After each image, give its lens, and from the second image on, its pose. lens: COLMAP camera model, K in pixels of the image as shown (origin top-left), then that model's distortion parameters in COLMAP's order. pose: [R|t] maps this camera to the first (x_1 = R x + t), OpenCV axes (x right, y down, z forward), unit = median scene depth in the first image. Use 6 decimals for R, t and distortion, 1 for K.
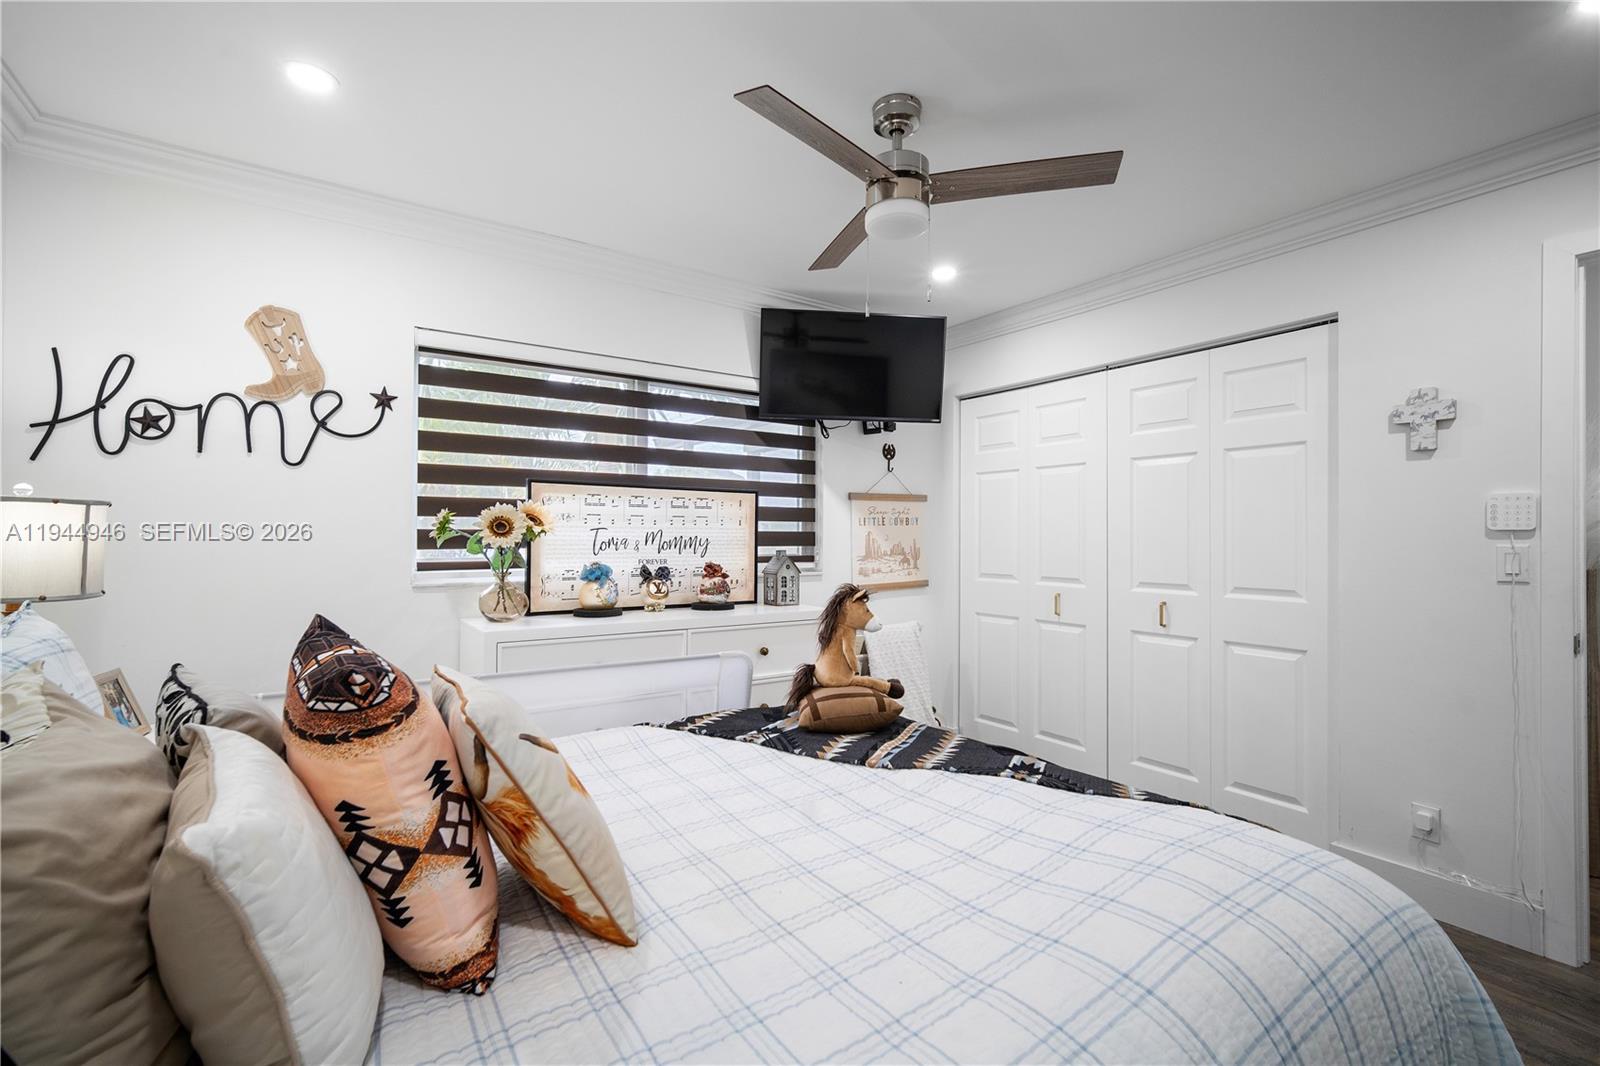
lens RADIAL K [[702.6, 0, 796.3], [0, 702.6, 531.3], [0, 0, 1]] dist [-0.010475, 0.001237]
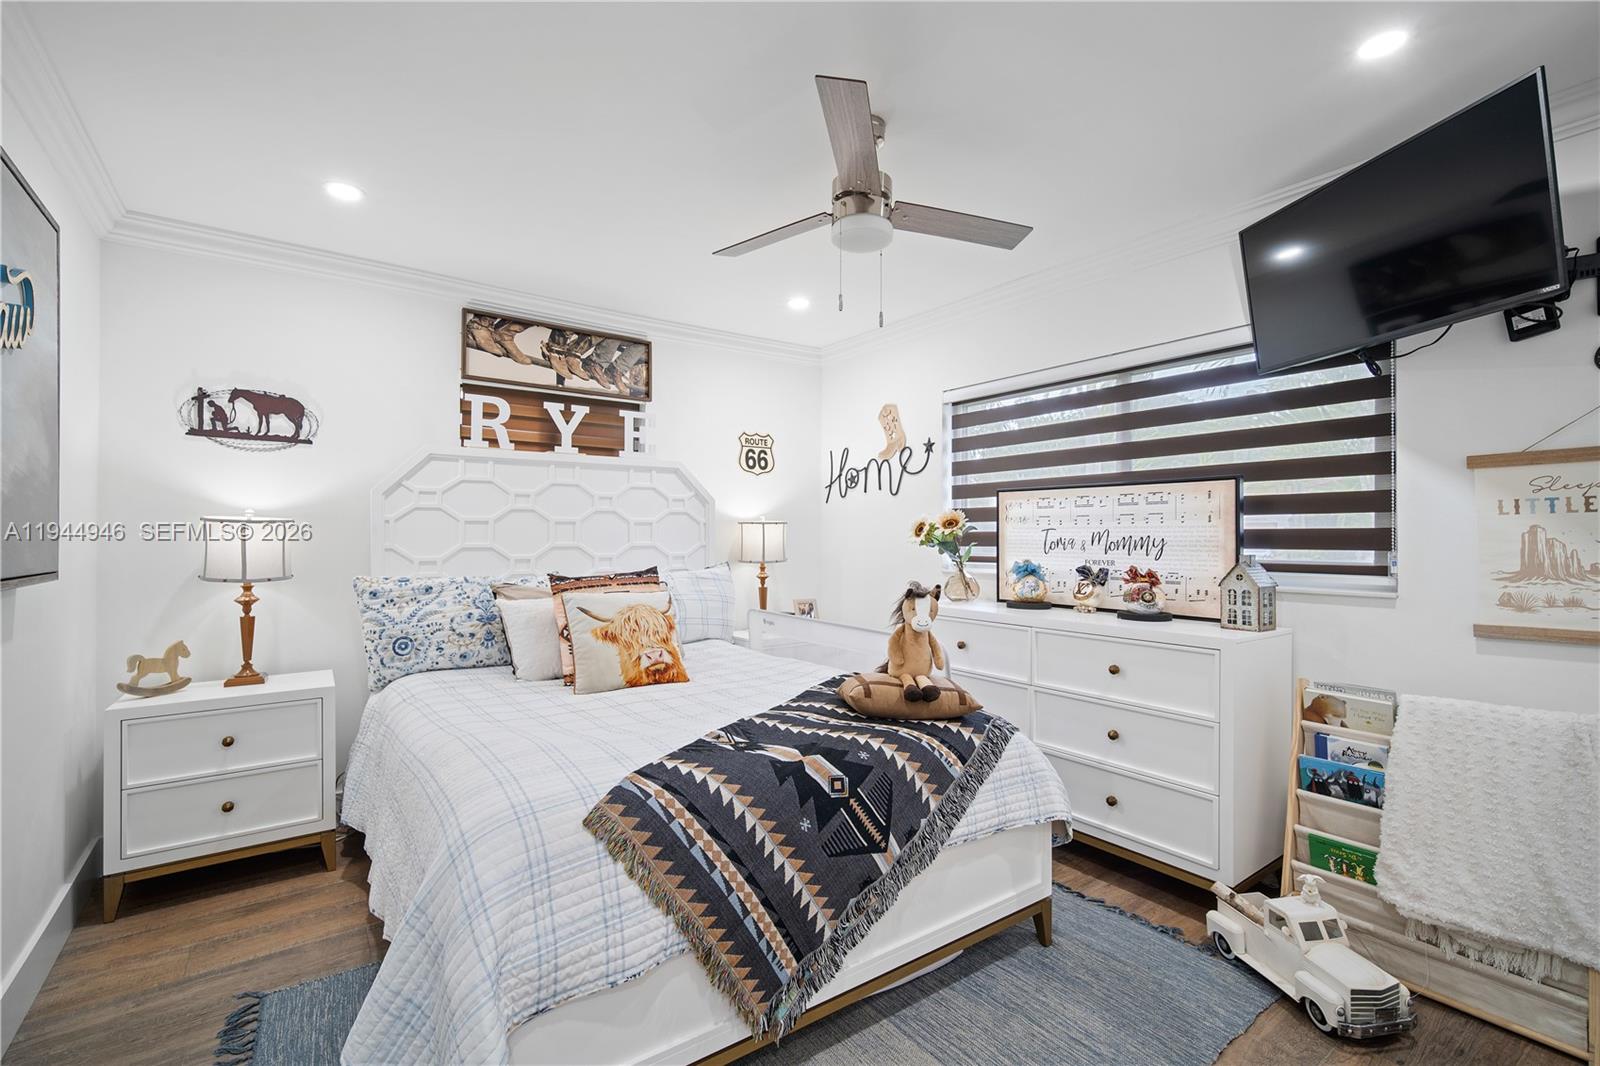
lens RADIAL K [[702.6, 0, 794.7], [0, 702.6, 536.9], [0, 0, 1]] dist [-0.010475, 0.001237]
pose [[0.031618, -0.005832, -0.999483, 0.748194], [0.004871, 0.999972, -0.005680, 0.011468], [0.999488, -0.004689, 0.031646, 0.548051]]
